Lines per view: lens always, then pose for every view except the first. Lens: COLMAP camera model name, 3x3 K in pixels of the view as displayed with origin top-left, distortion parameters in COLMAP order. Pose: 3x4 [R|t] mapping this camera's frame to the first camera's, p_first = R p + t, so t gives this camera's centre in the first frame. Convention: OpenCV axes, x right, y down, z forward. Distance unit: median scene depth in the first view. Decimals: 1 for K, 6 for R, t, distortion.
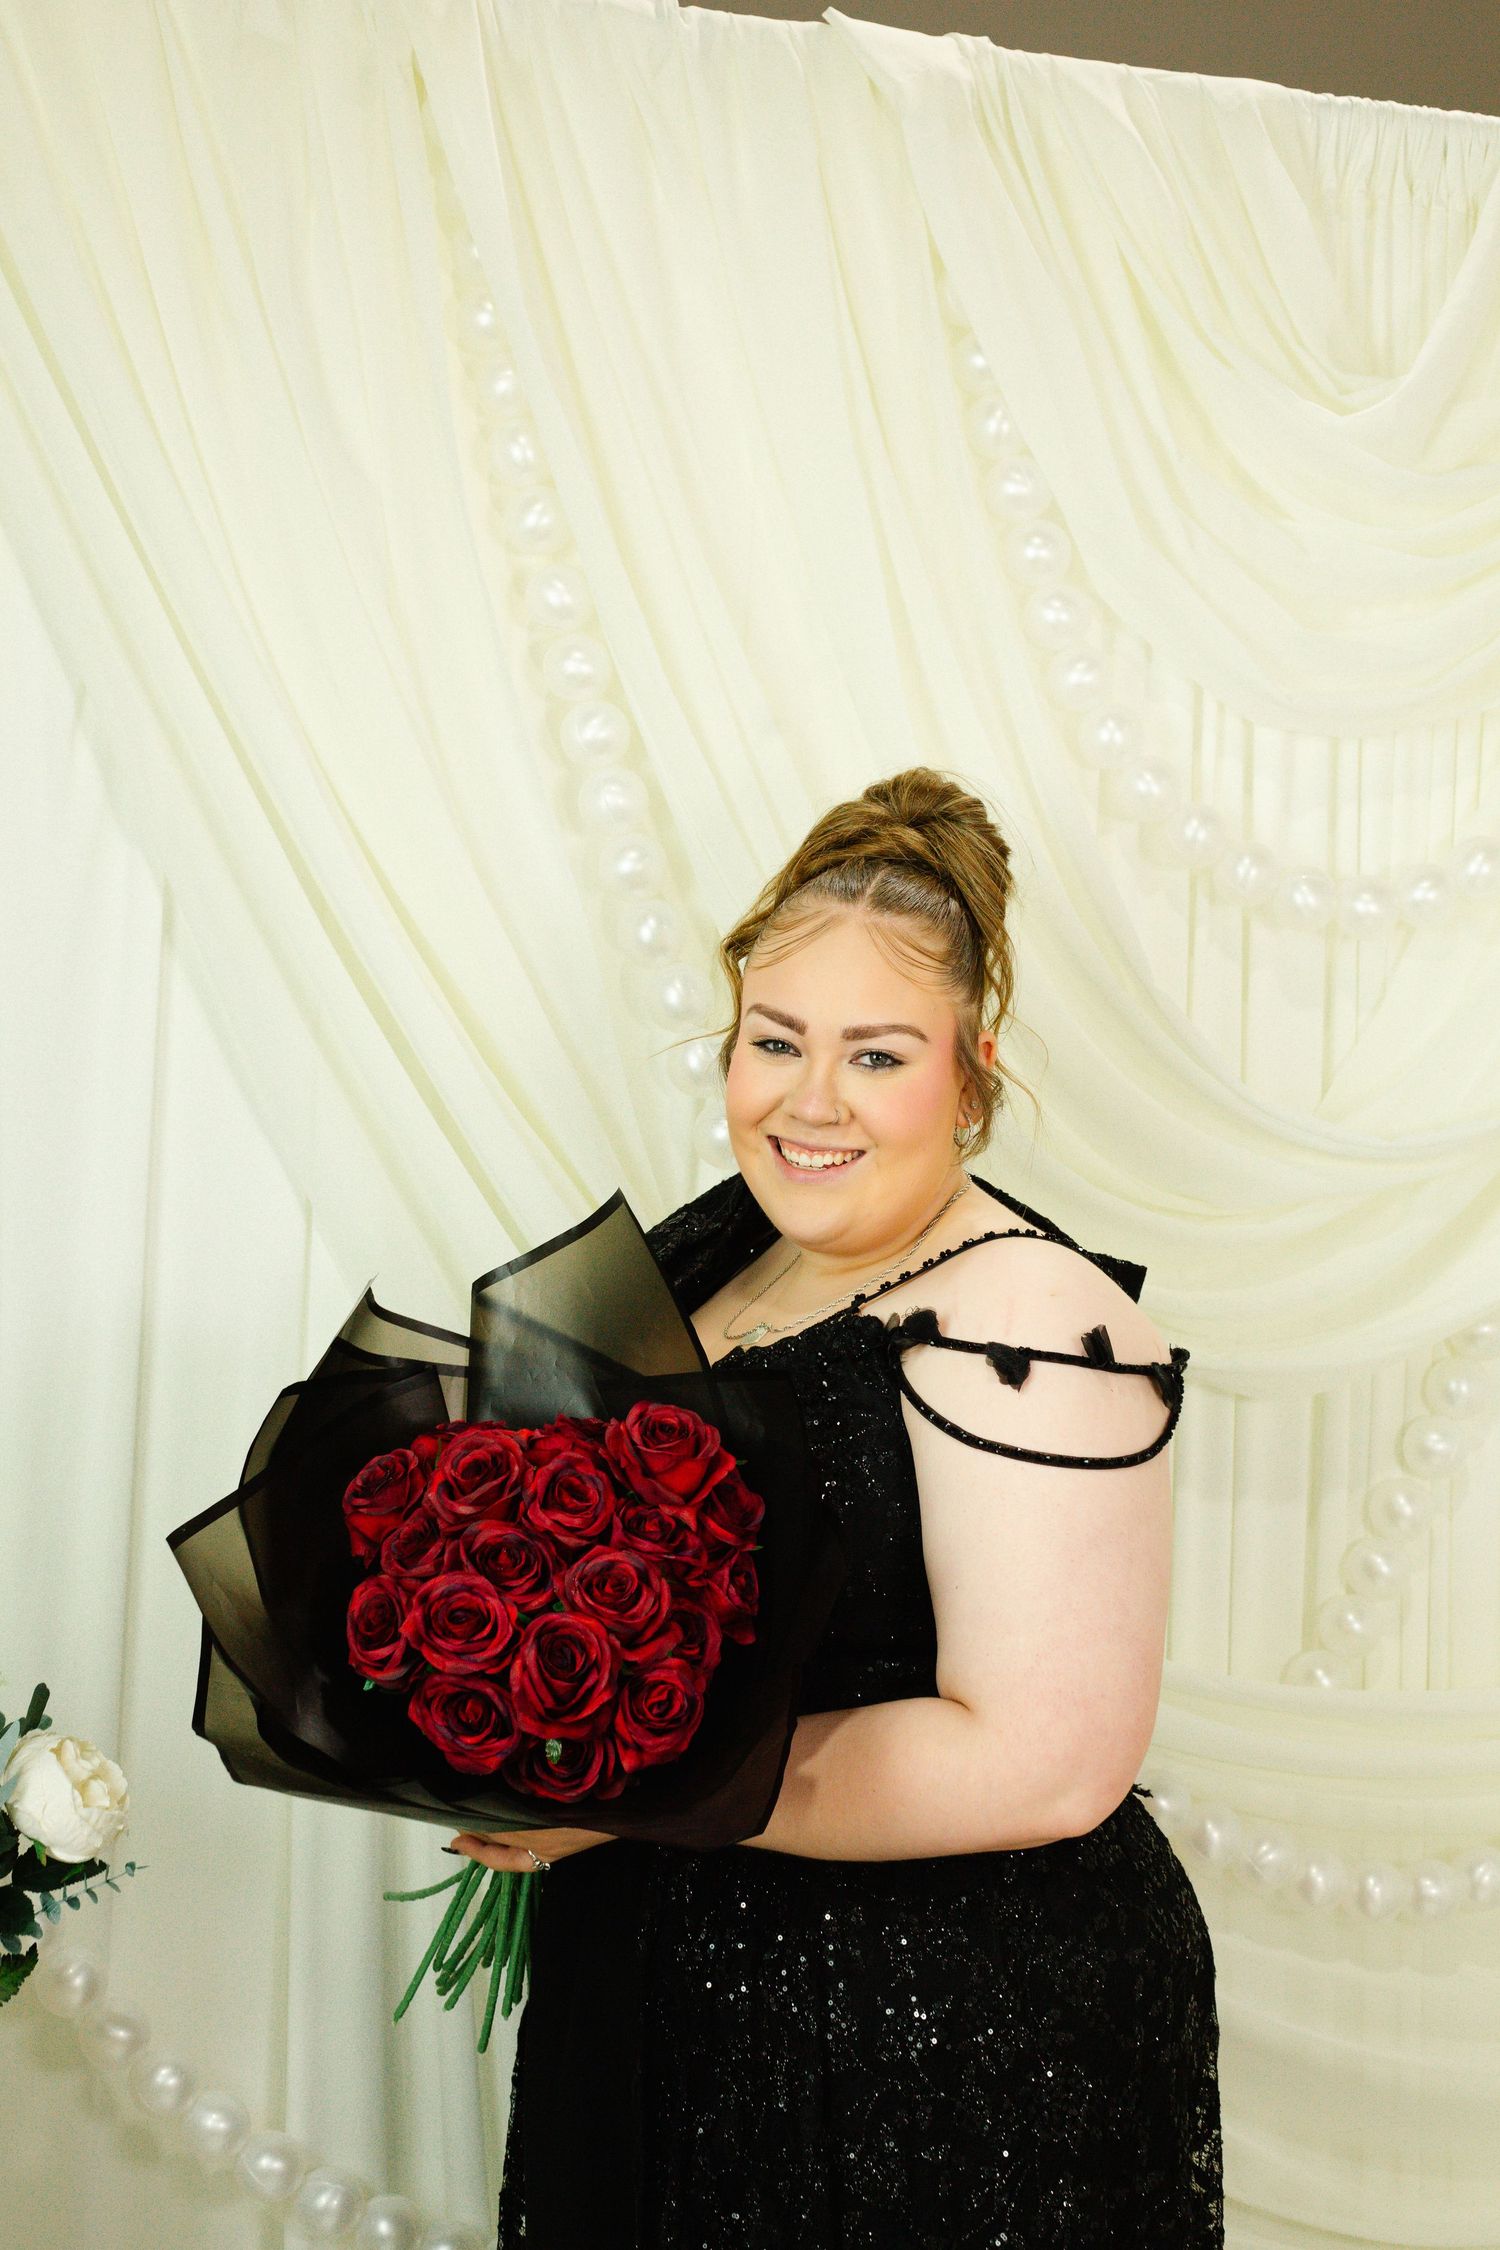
lens RADIAL K [[3233.9, 0, 750.0], [0, 3233.9, 1125.0], [0, 0, 1]] dist [-0.108683, -0.047388]
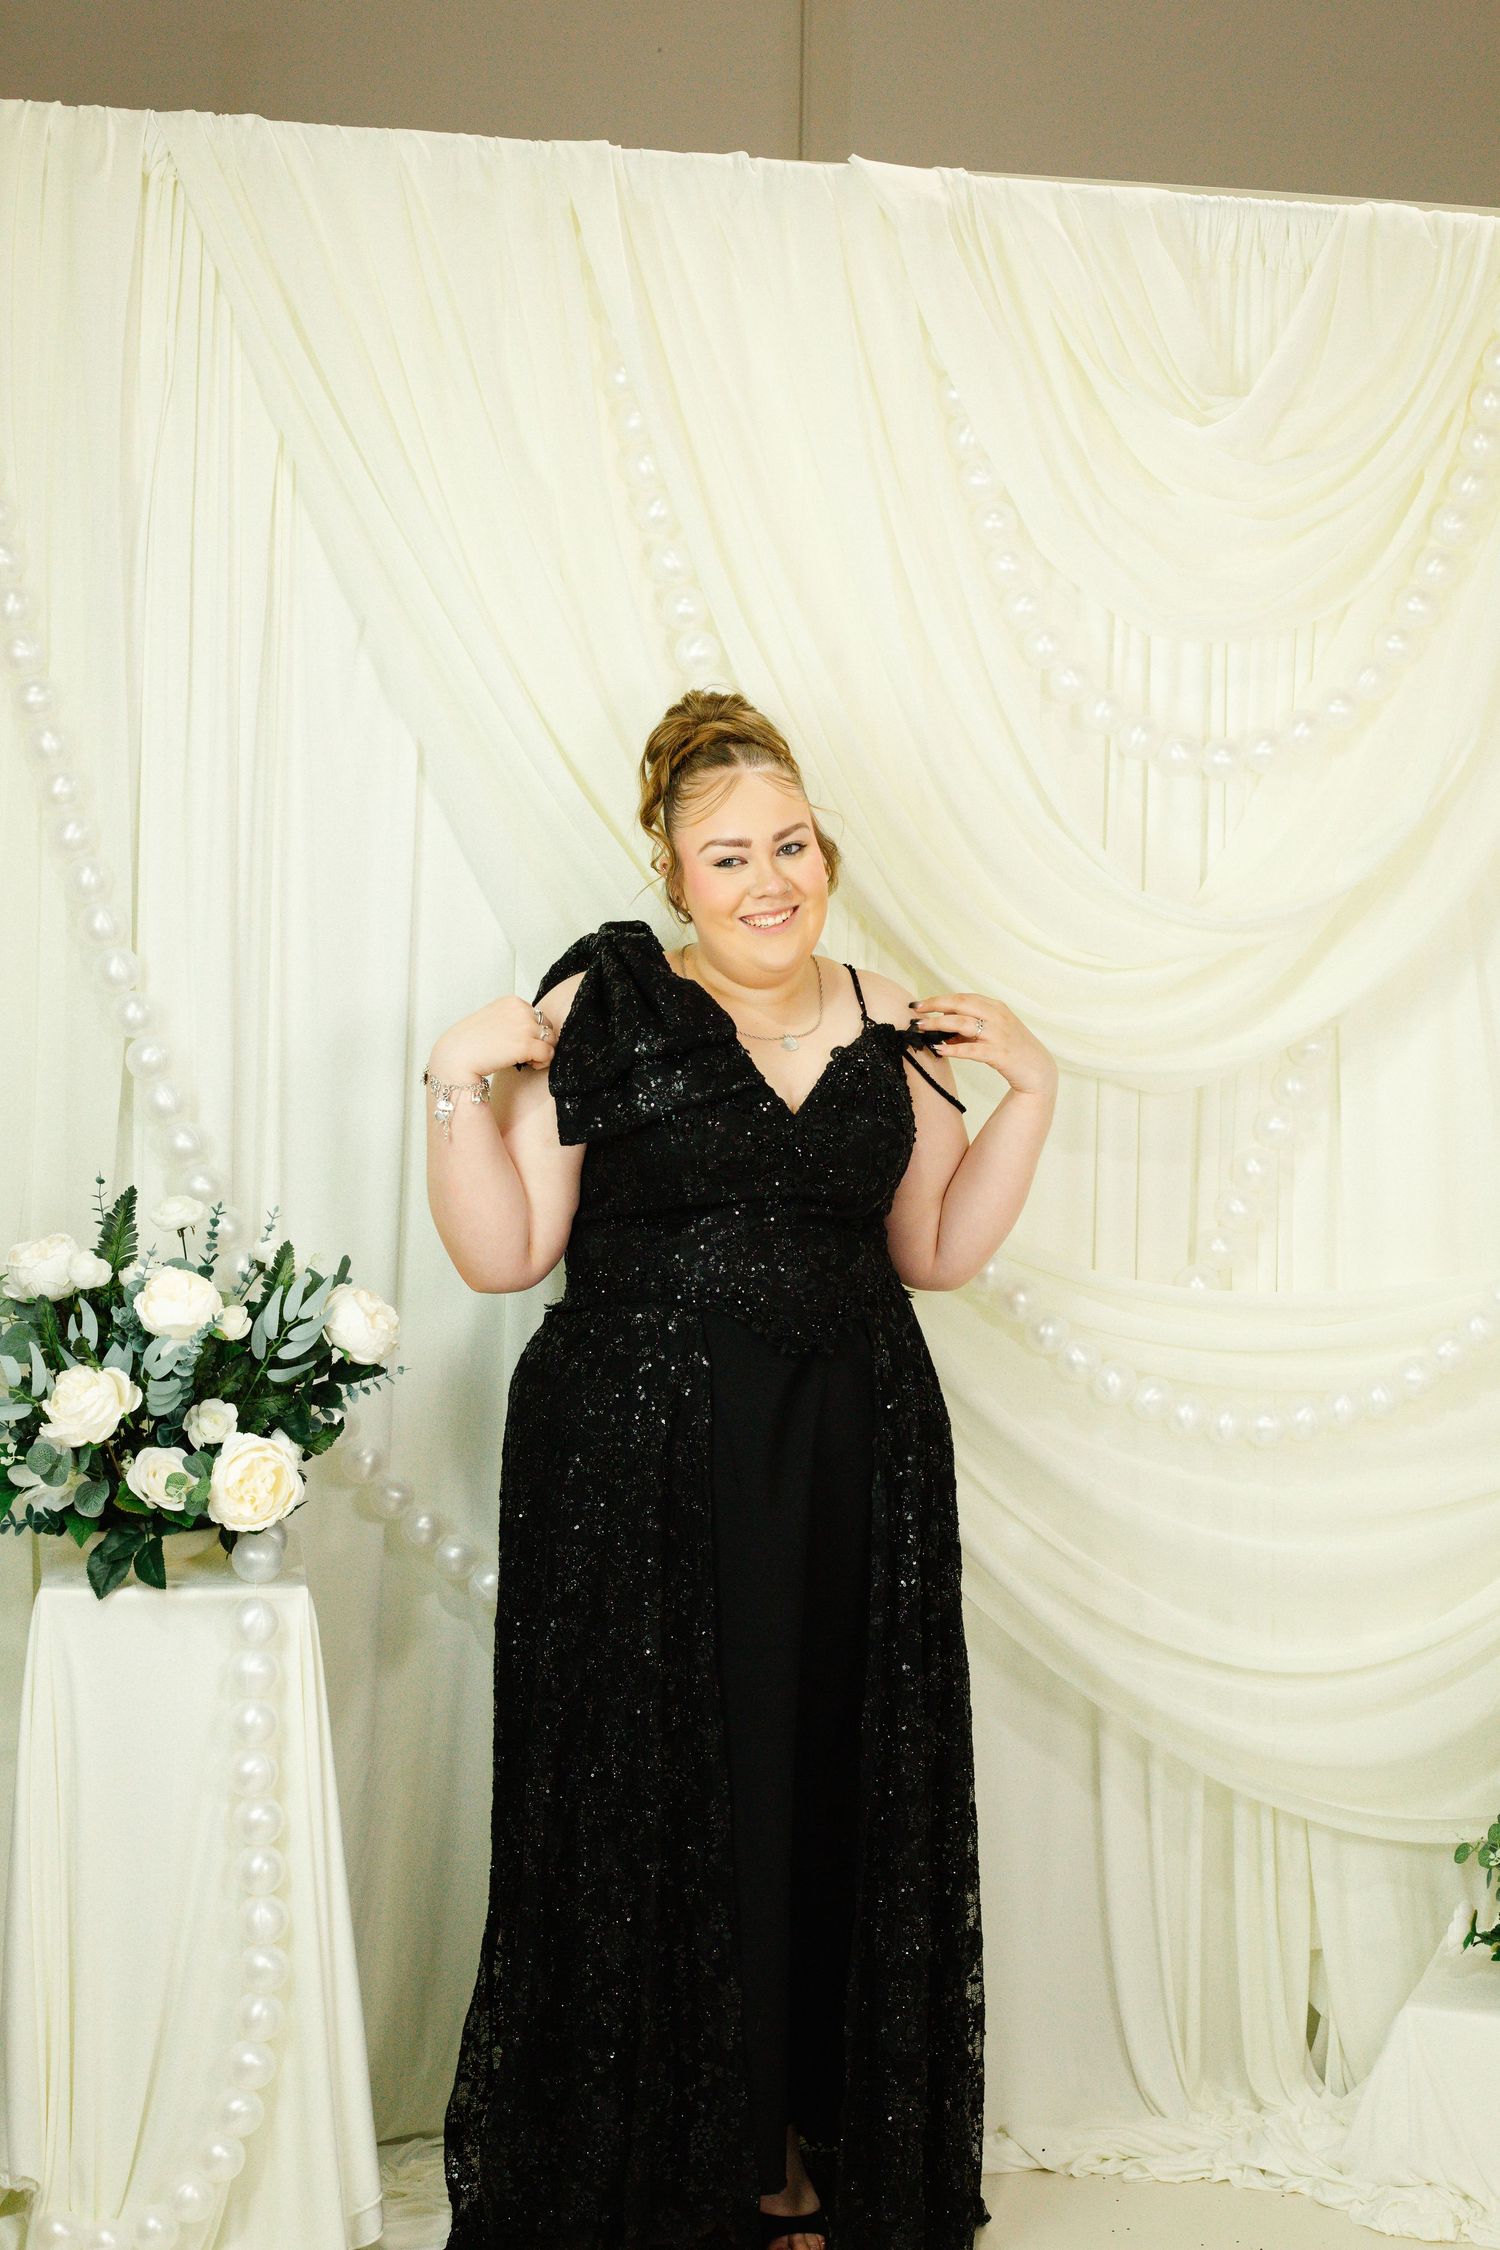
lens RADIAL K [[3318.9, 0, 750.0], [0, 3318.9, 1125.0], [0, 0, 1]] dist [-0.095274, -0.070171]
pose [[0.996550, -0.000761, -0.082994, 0.103170], [0.005819, 0.998138, 0.060717, 0.006376], [0.082794, -0.060990, 0.994699, -0.547087]]
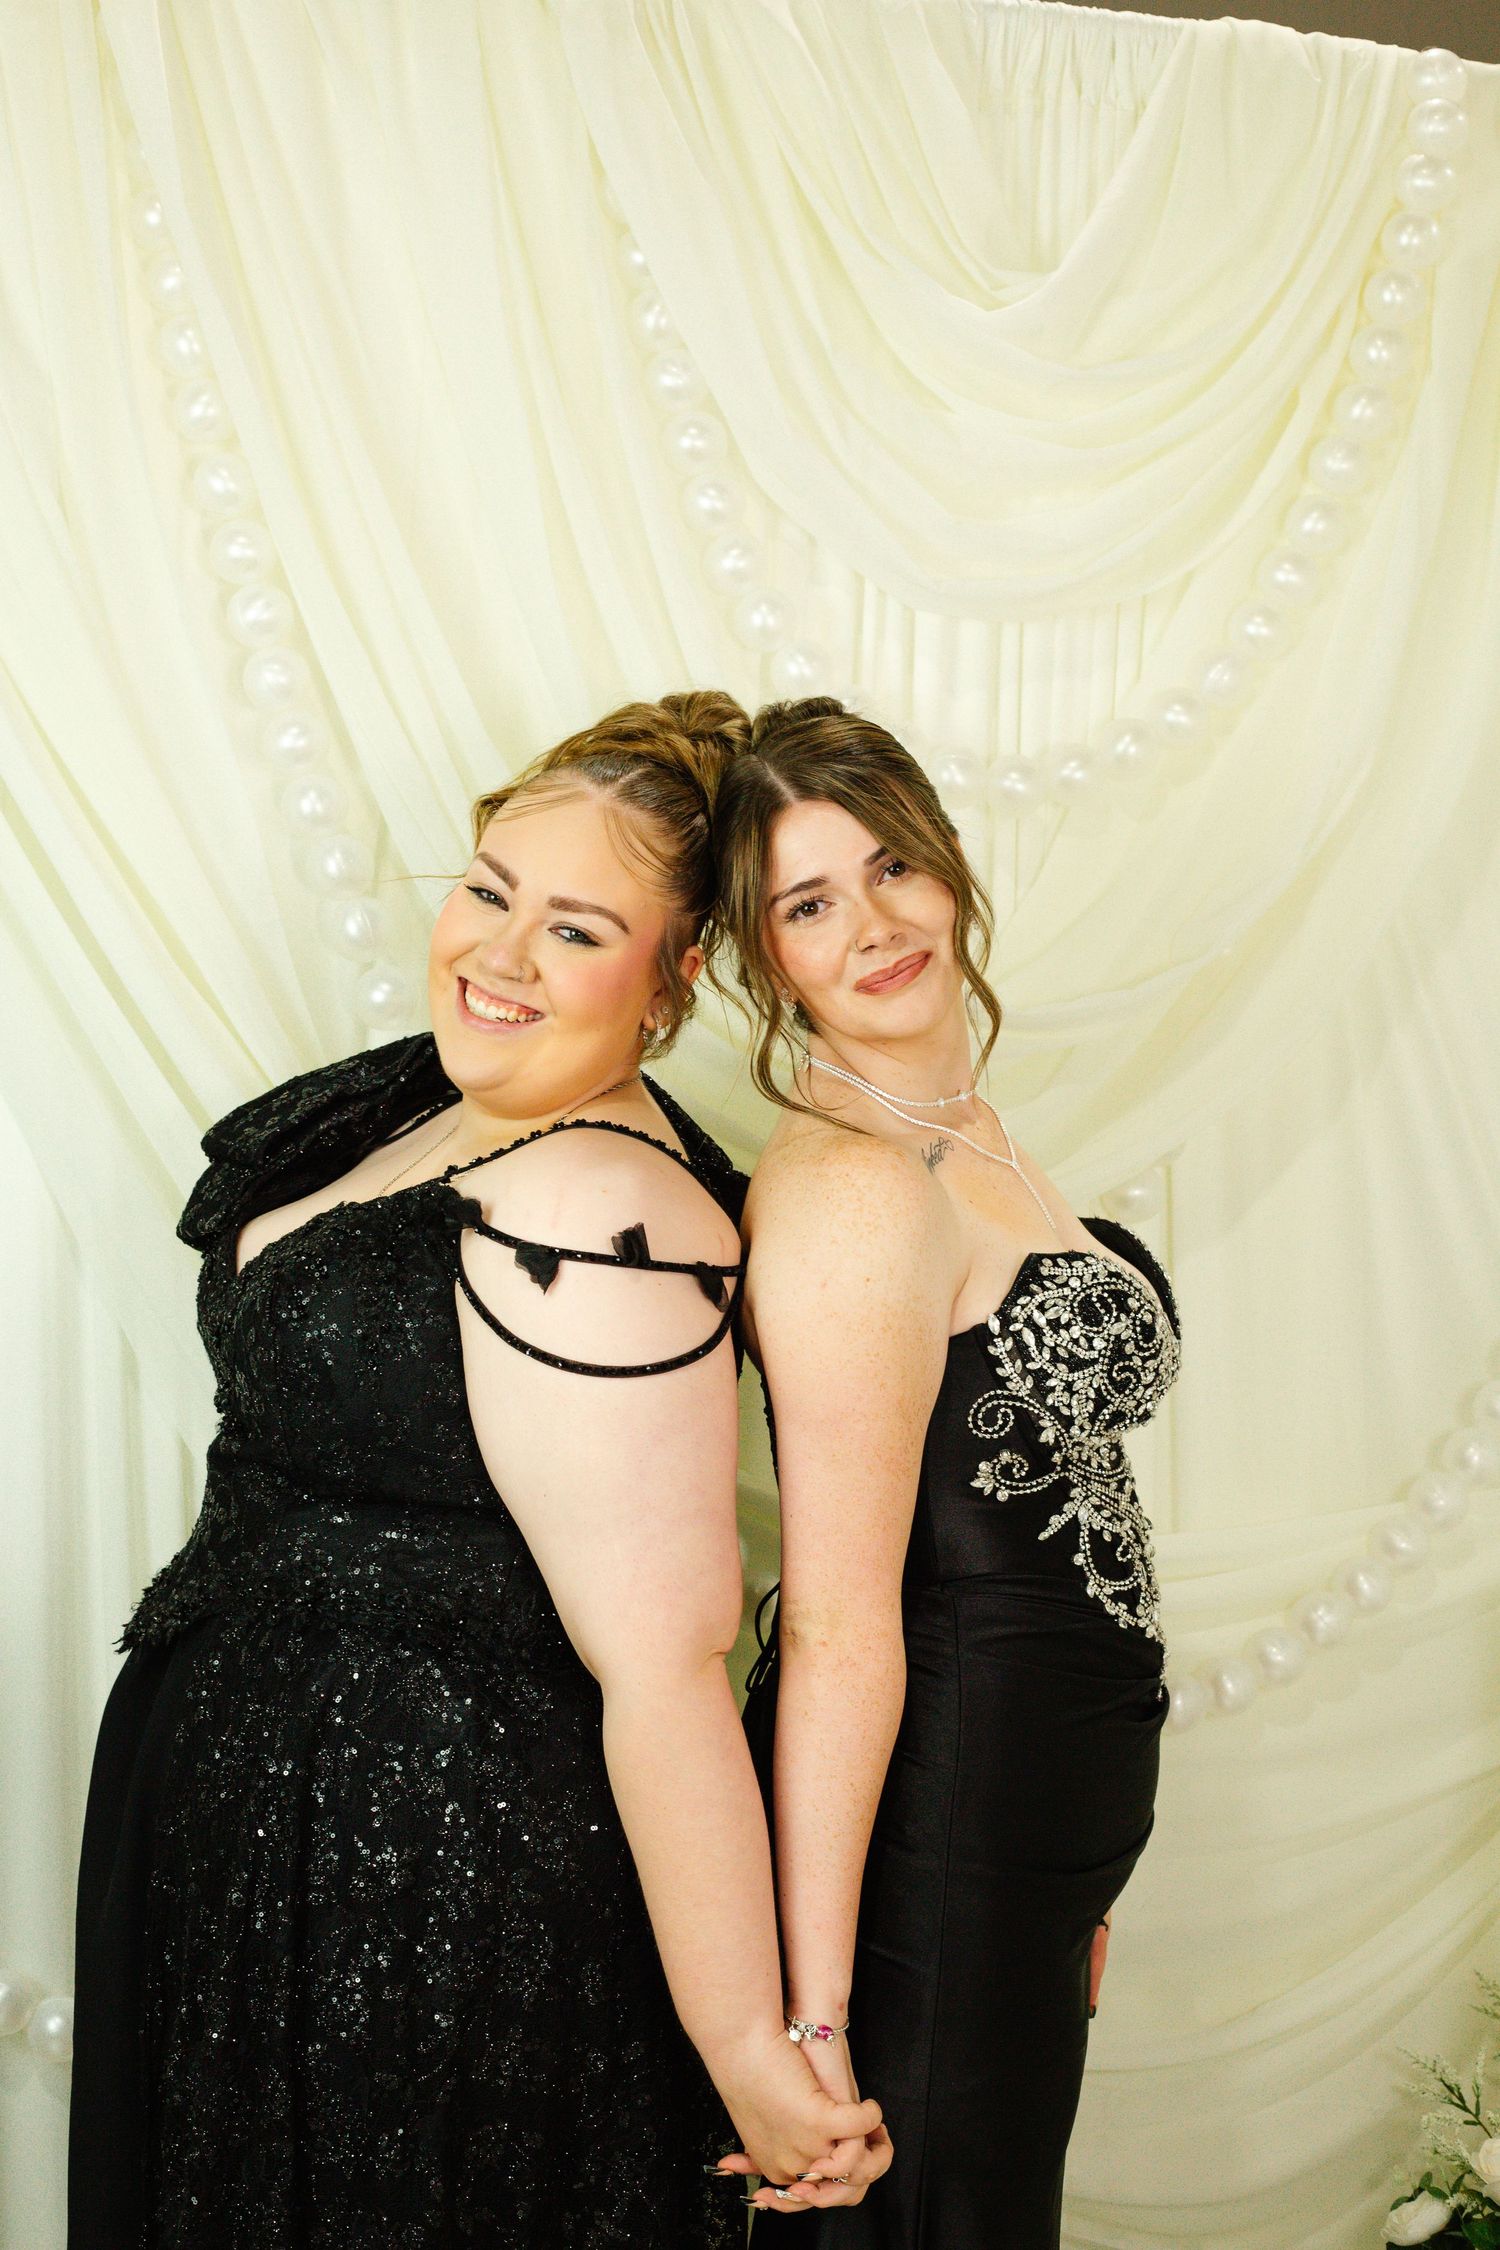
lens RADIAL K [[3233.9, 0, 750.0], [0, 3233.9, 1125.0], [0, 0, 1]] dist [-0.108683, -0.047388]
pose [[0.999843, 0.010429, -0.014338, 0.124512], [-0.009862, 0.999189, 0.039032, 0.001924], [0.014734, -0.038885, 0.999135, -0.047502]]
